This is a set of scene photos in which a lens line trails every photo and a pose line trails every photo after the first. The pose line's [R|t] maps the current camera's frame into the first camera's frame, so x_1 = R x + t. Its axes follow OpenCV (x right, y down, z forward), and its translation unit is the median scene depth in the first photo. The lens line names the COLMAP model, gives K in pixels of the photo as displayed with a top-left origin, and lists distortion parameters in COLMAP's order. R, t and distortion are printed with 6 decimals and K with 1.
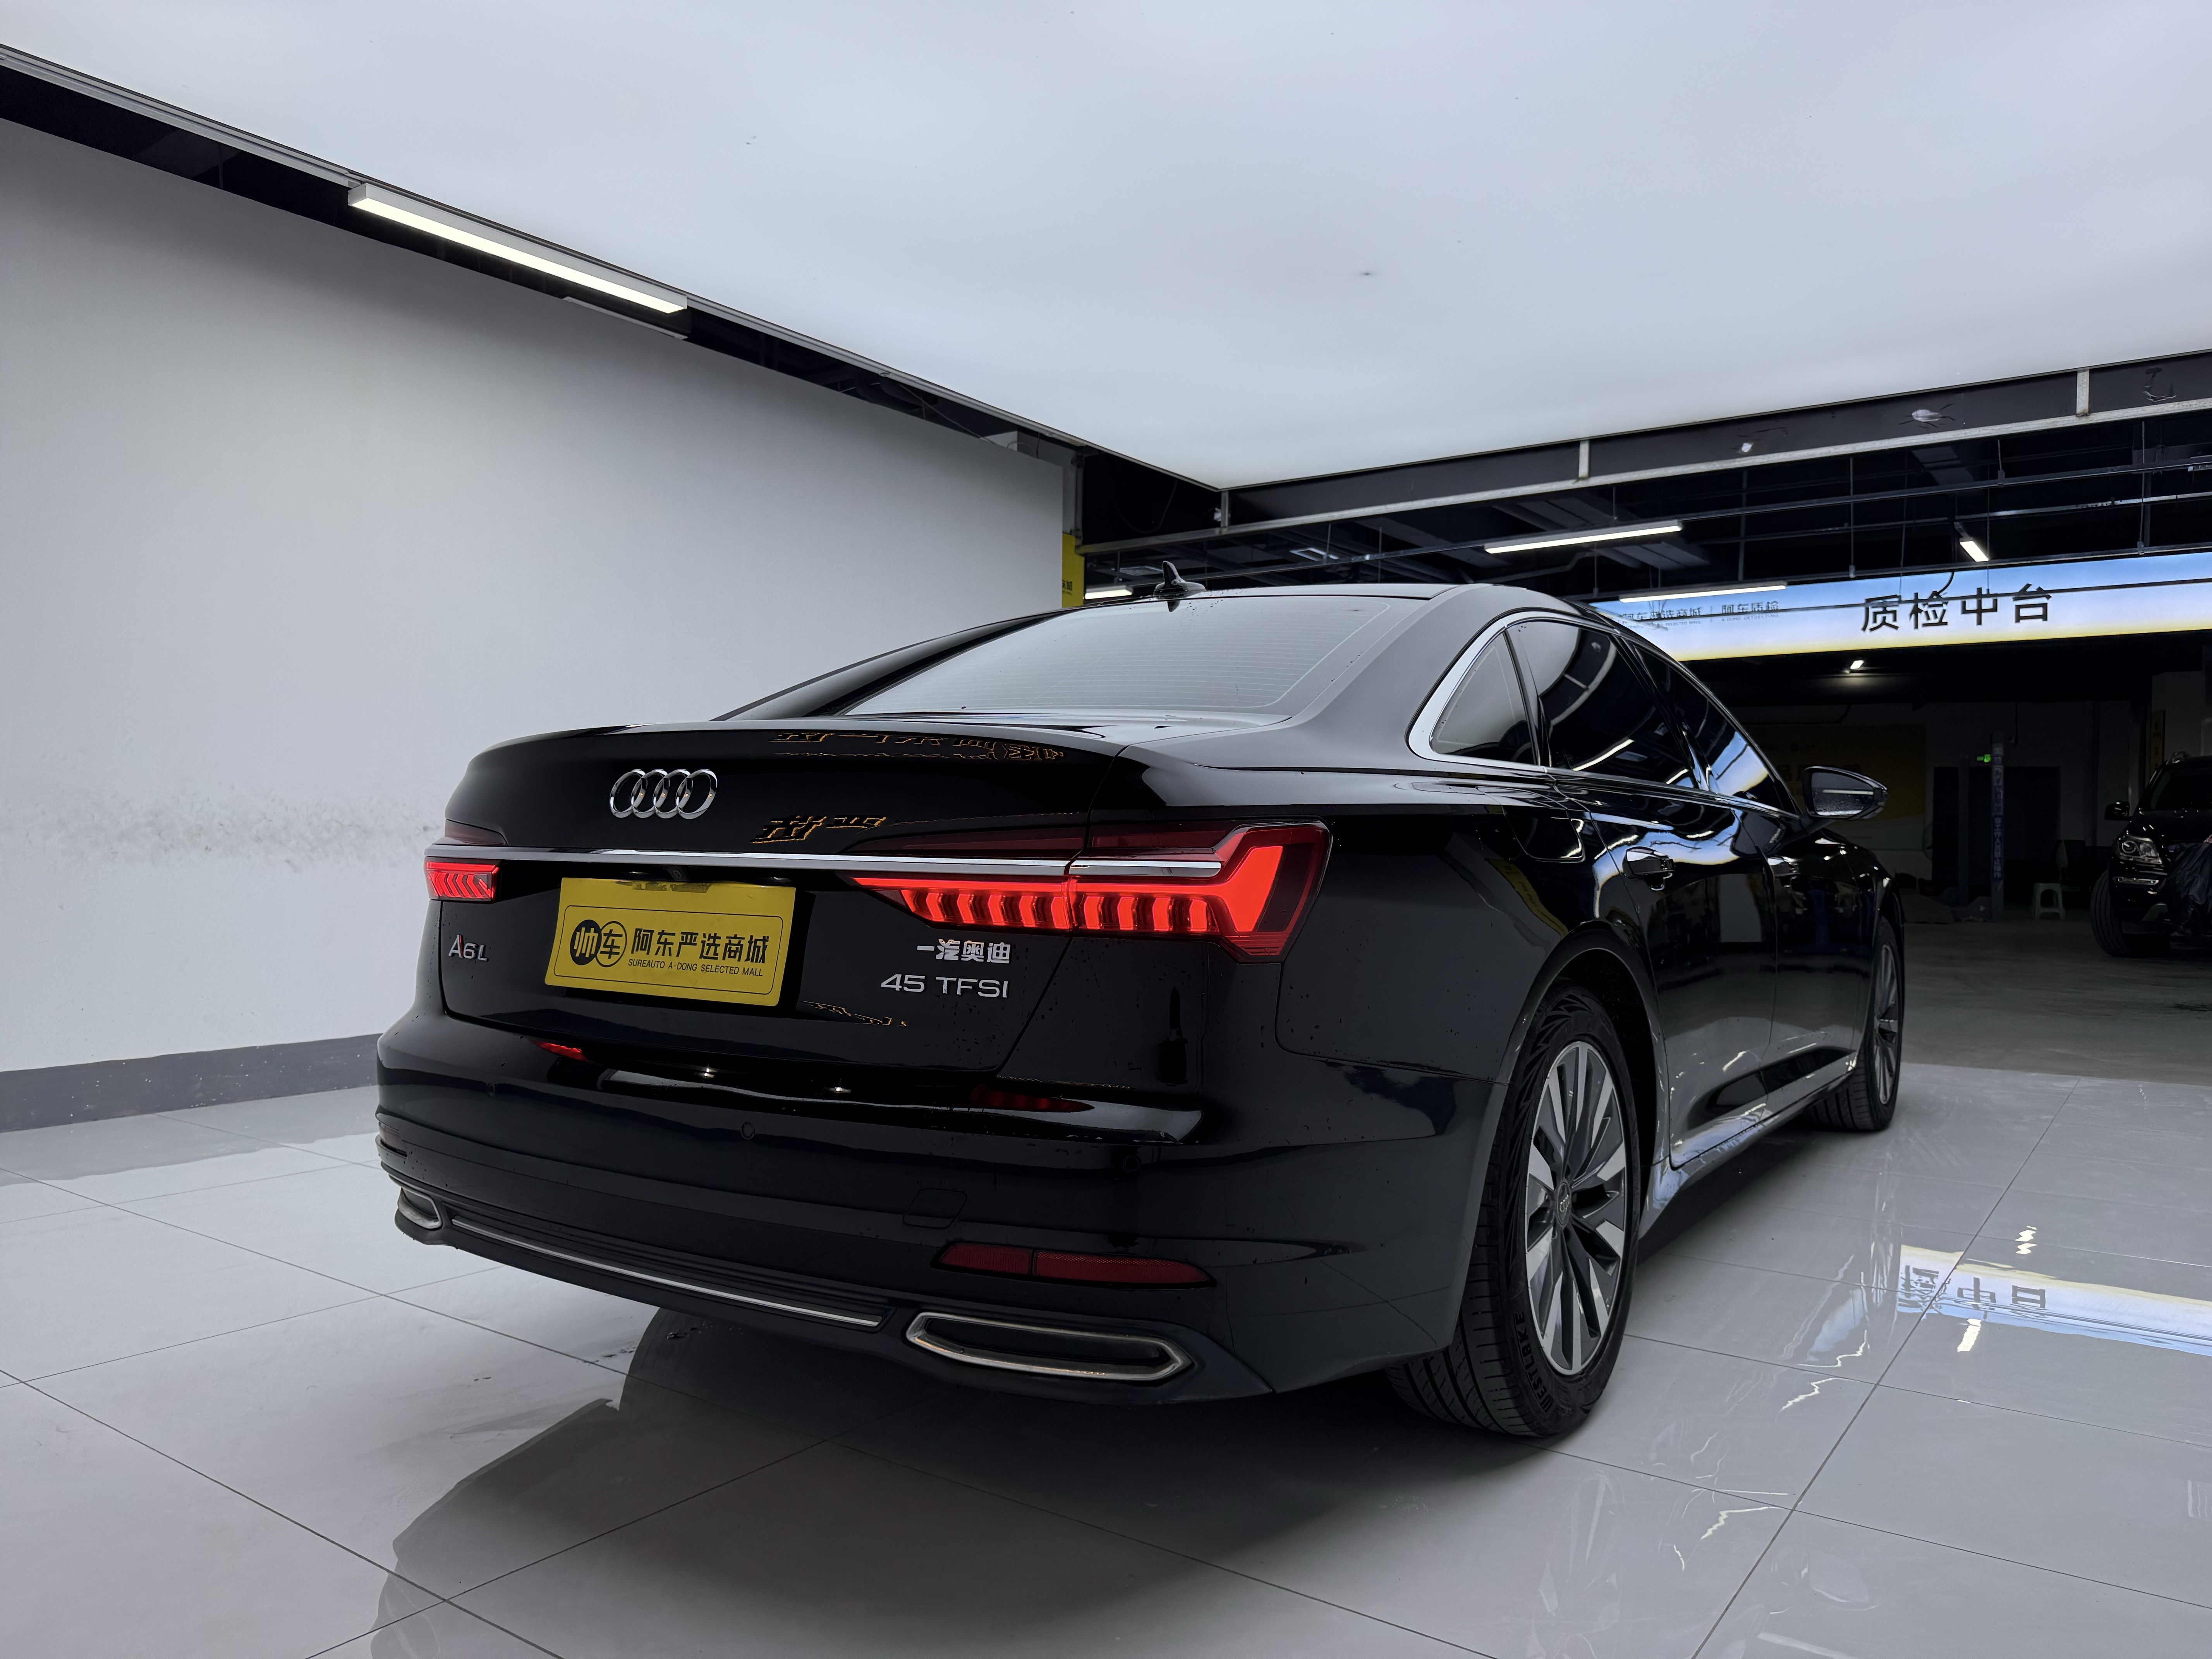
lens RADIAL K [[1566.9, 0, 1120.9], [0, 1566.9, 822.6], [0, 0, 1]] dist [0.041032, -0.047299]
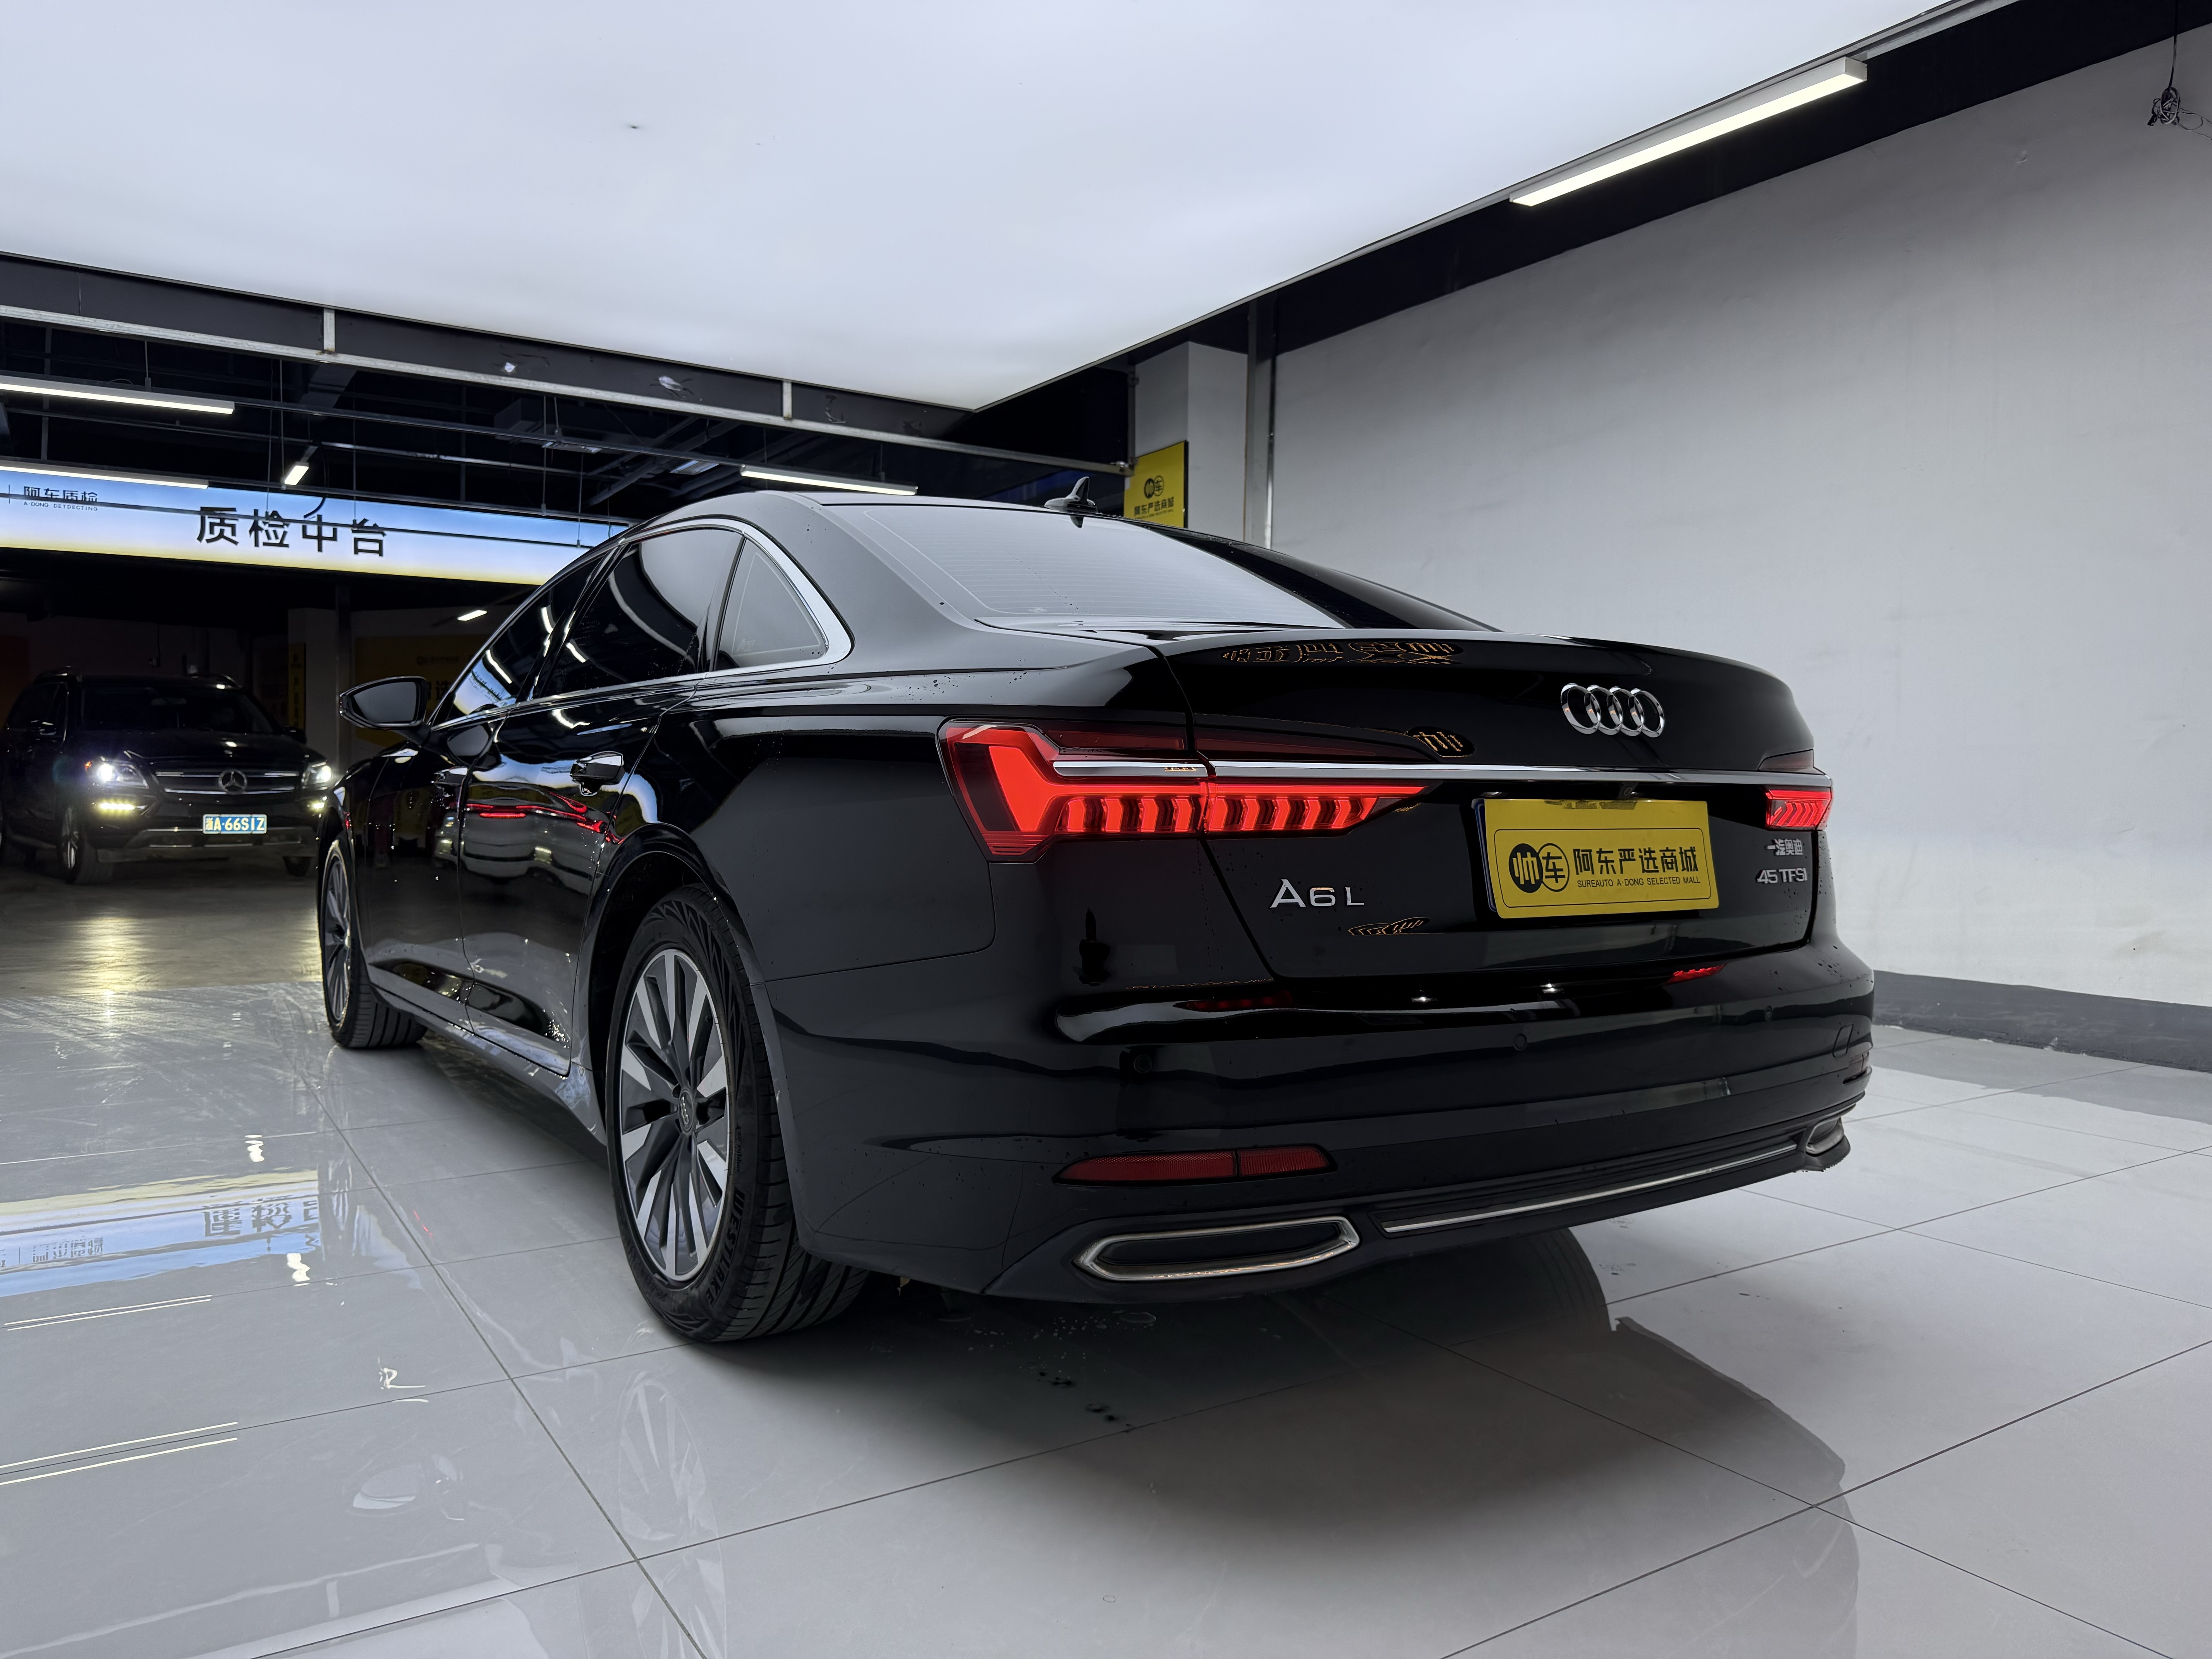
lens RADIAL K [[1566.9, 0, 1111.6], [0, 1566.9, 814.7], [0, 0, 1]] dist [0.041032, -0.047299]
pose [[0.399604, -0.022905, 0.916402, -0.441786], [-0.016121, 0.999358, 0.032008, 0.006950], [-0.916546, -0.027564, 0.398978, 0.298416]]
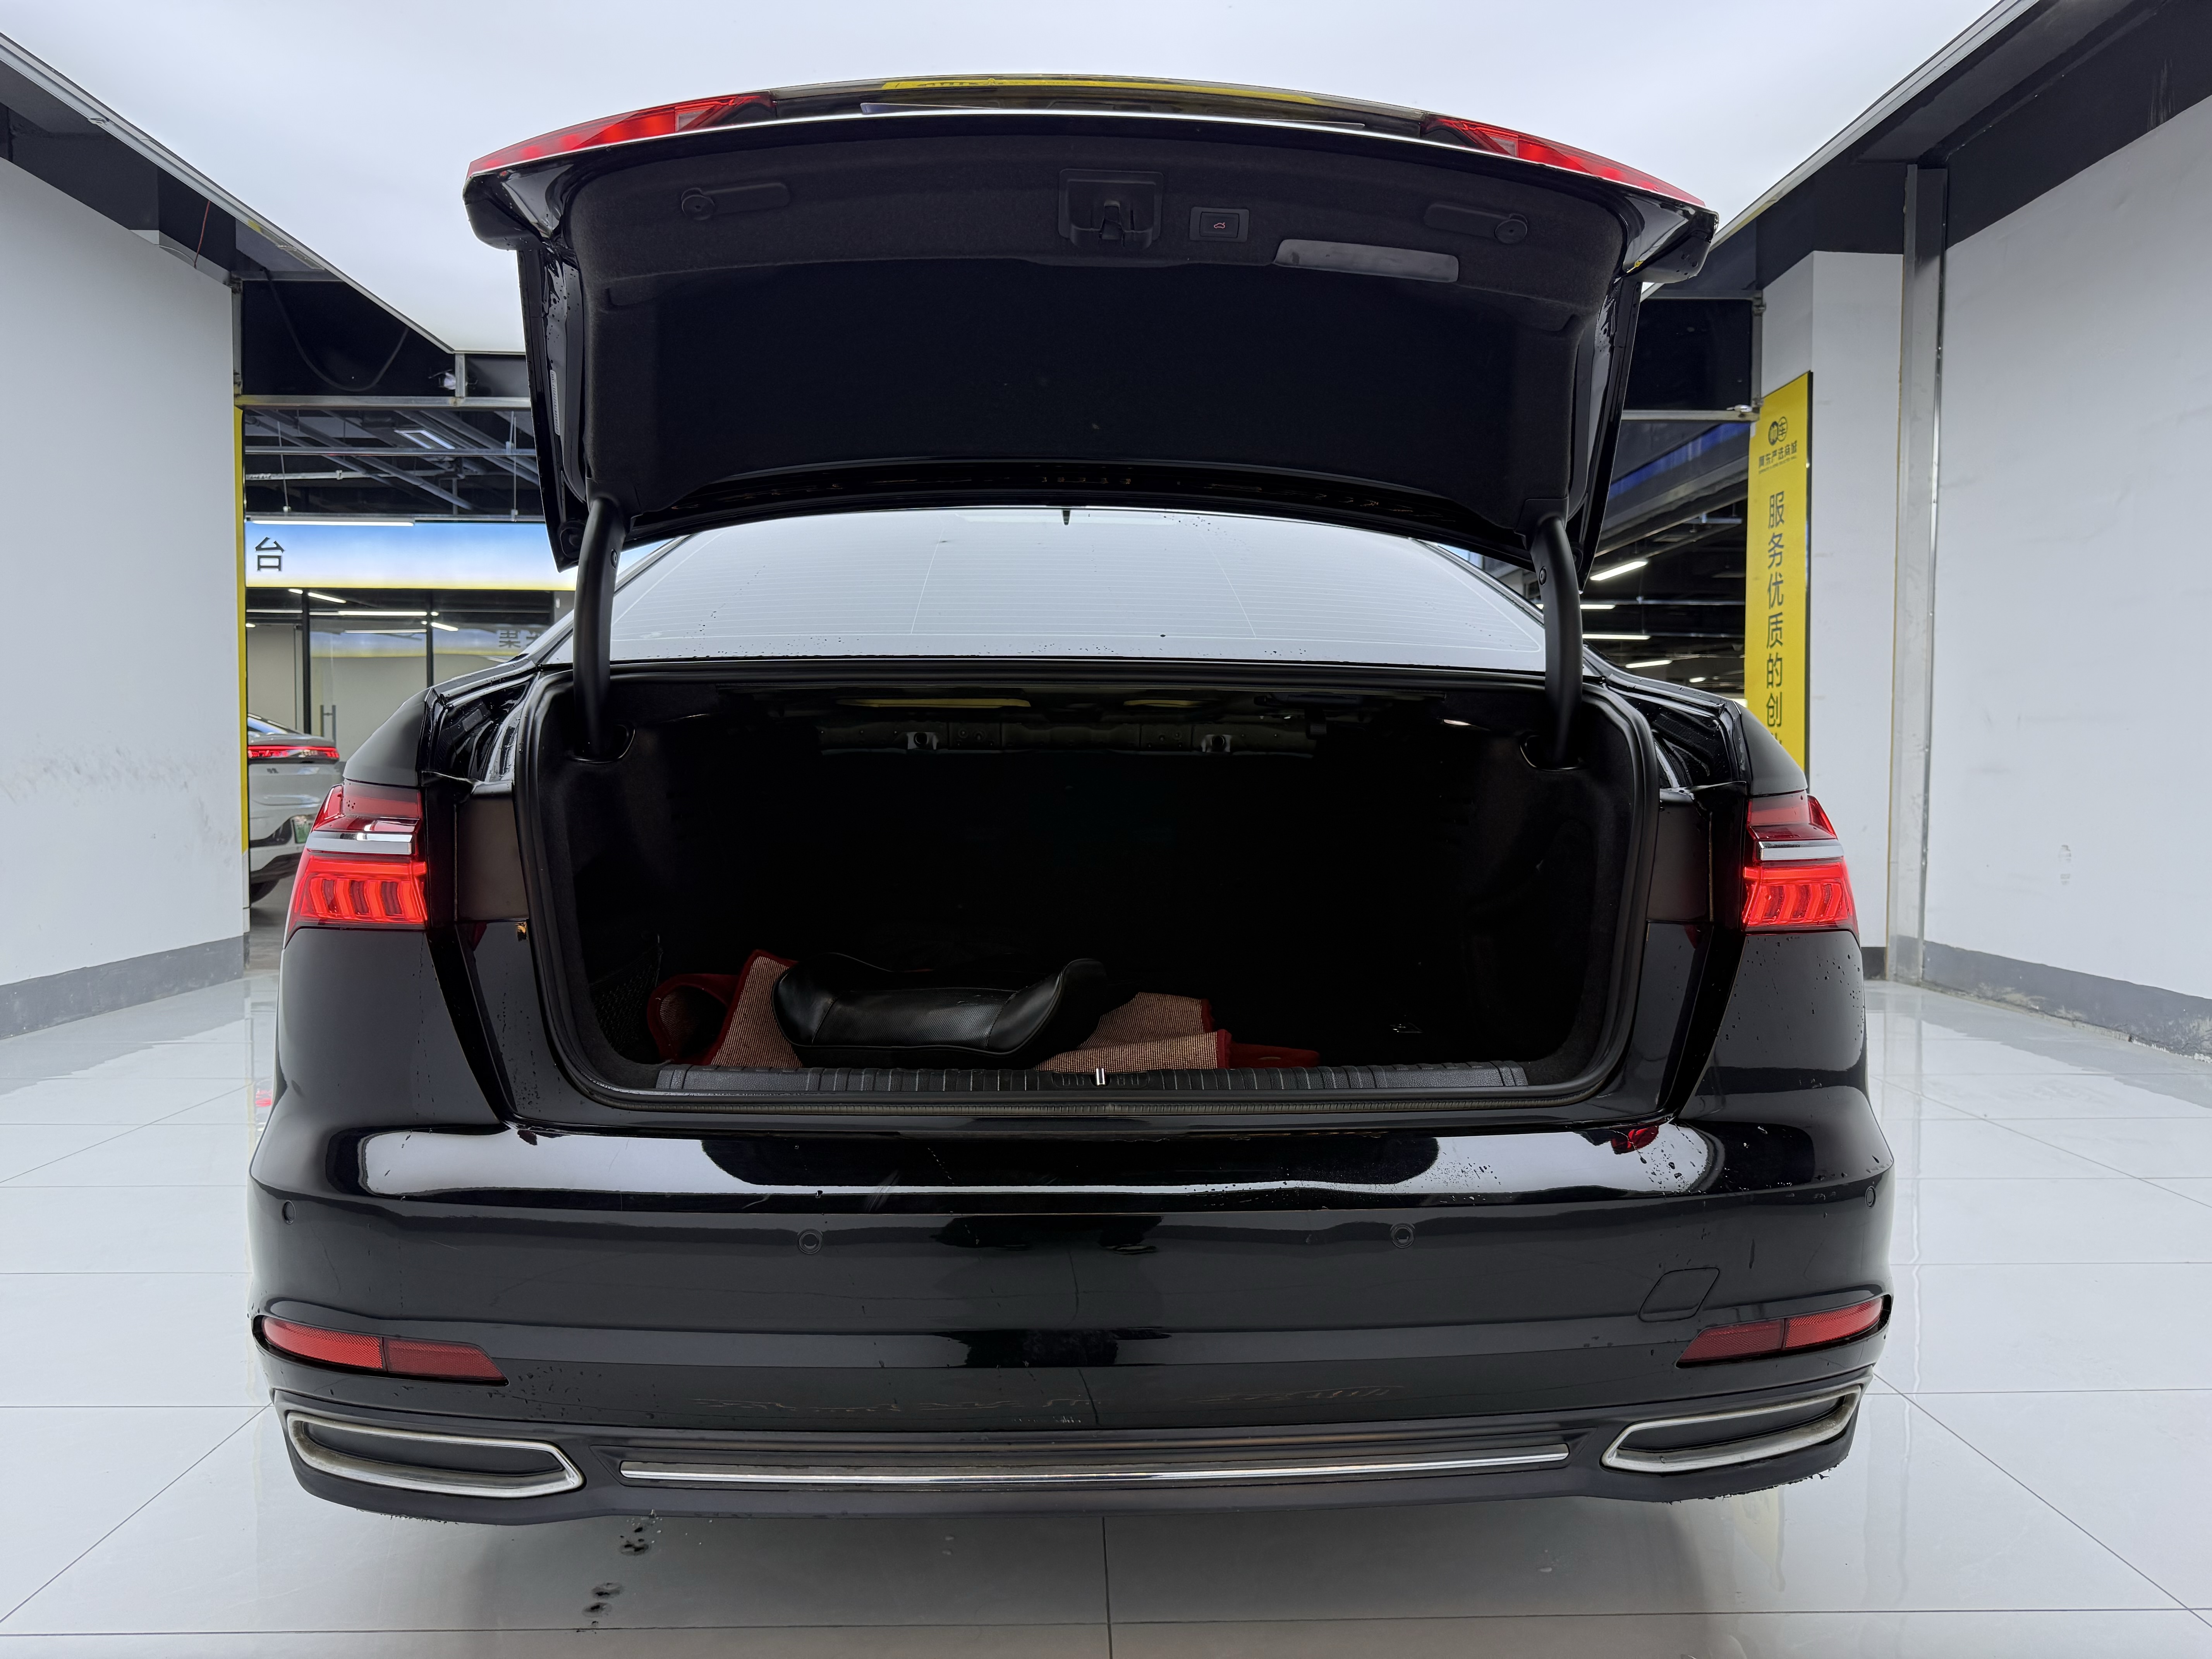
lens RADIAL K [[1566.9, 0, 1107.7], [0, 1566.9, 824.8], [0, 0, 1]] dist [0.041032, -0.047299]
pose [[0.796518, -0.024154, 0.604132, -0.227578], [-0.006280, 0.998817, 0.048215, -0.001706], [-0.604582, -0.042198, 0.795425, 0.162121]]
